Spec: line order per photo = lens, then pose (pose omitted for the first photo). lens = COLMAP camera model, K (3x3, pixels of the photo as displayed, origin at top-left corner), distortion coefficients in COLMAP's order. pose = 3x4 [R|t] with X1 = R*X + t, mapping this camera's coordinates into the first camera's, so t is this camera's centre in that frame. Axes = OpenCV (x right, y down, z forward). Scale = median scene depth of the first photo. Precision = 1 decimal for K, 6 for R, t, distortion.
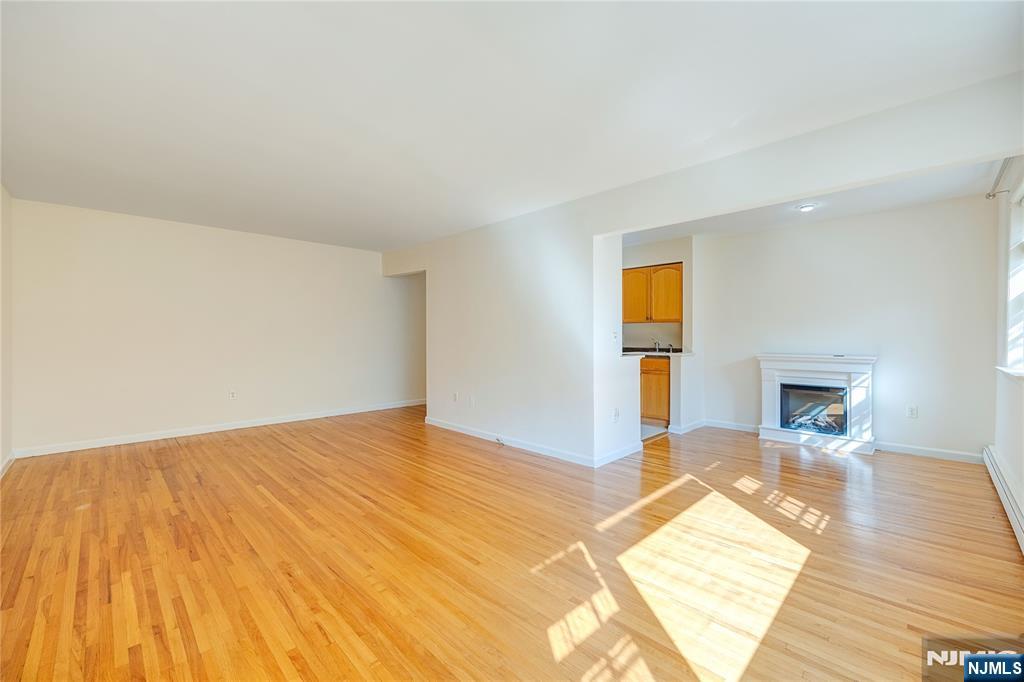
lens RADIAL K [[414.3, 0, 506.0], [0, 414.3, 338.3], [0, 0, 1]] dist [-0.002064, 0.000564]
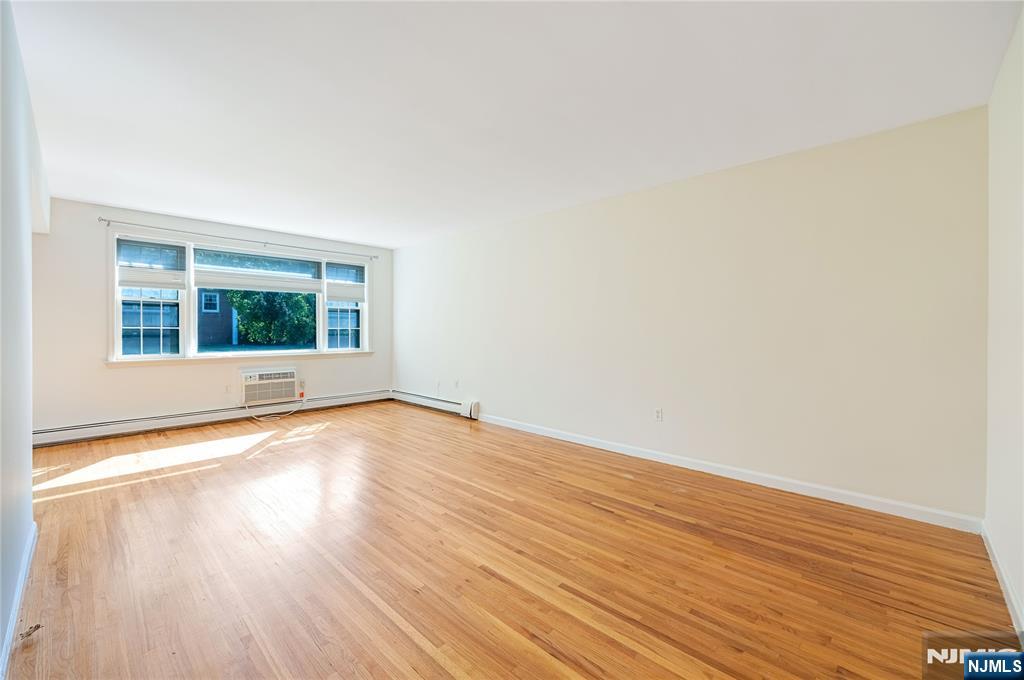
lens RADIAL K [[414.3, 0, 512.1], [0, 414.3, 338.3], [0, 0, 1]] dist [-0.002064, 0.000564]
pose [[-0.999453, -0.004280, -0.032783, -0.637577], [-0.005073, 0.999695, 0.024149, -0.011444], [0.032670, 0.024303, -0.999171, 2.107806]]
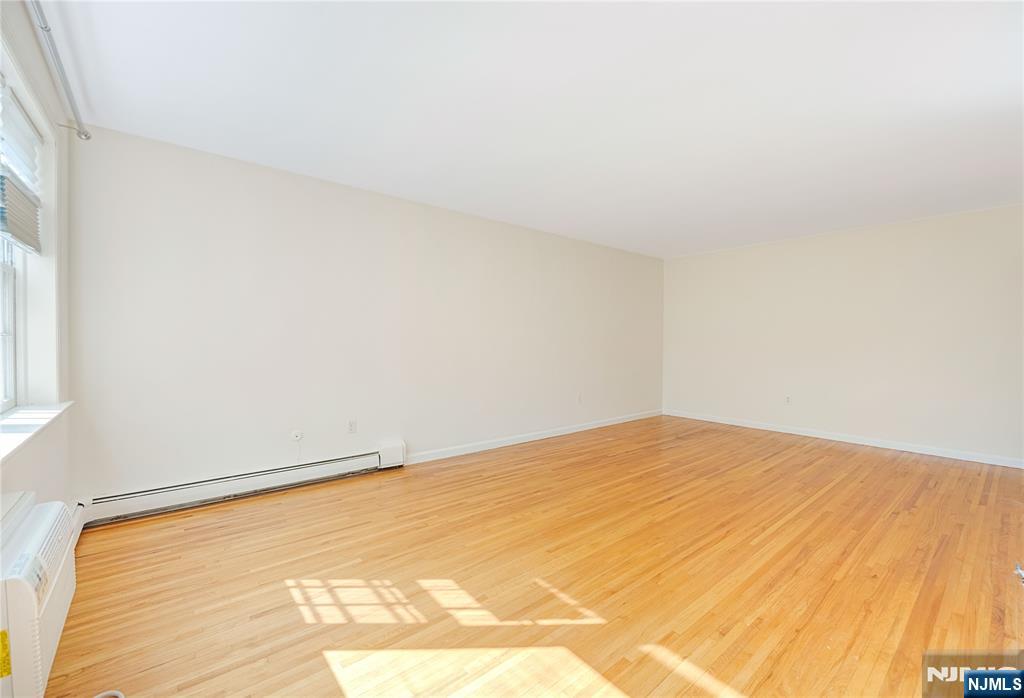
lens RADIAL K [[424.9, 0, 527.0], [0, 424.9, 345.5], [0, 0, 1]] dist [-0.010251, -0.001292]
pose [[-0.060698, 0.010908, -0.998097, 0.754765], [-0.014365, 0.999827, 0.011801, -0.000935], [0.998053, 0.015054, -0.060530, 0.736329]]
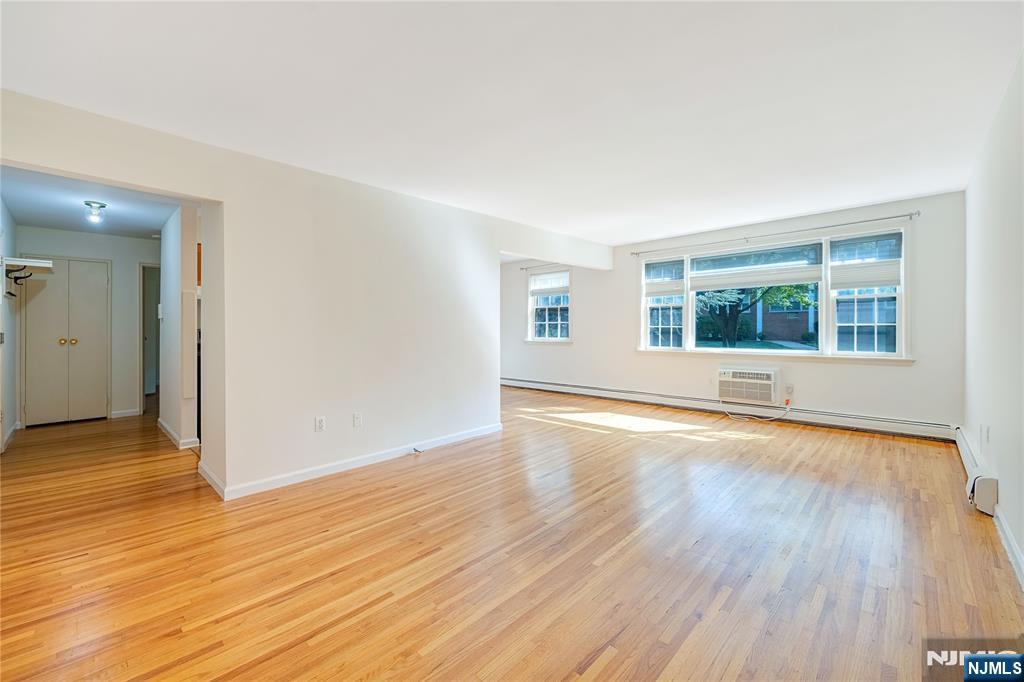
lens RADIAL K [[414.3, 0, 510.8], [0, 414.3, 324.4], [0, 0, 1]] dist [-0.002064, 0.000564]
pose [[-0.032536, 0.006717, 0.999448, -1.386267], [0.010613, 0.999923, -0.006375, -0.010796], [-0.999414, 0.010399, -0.032604, 1.291022]]
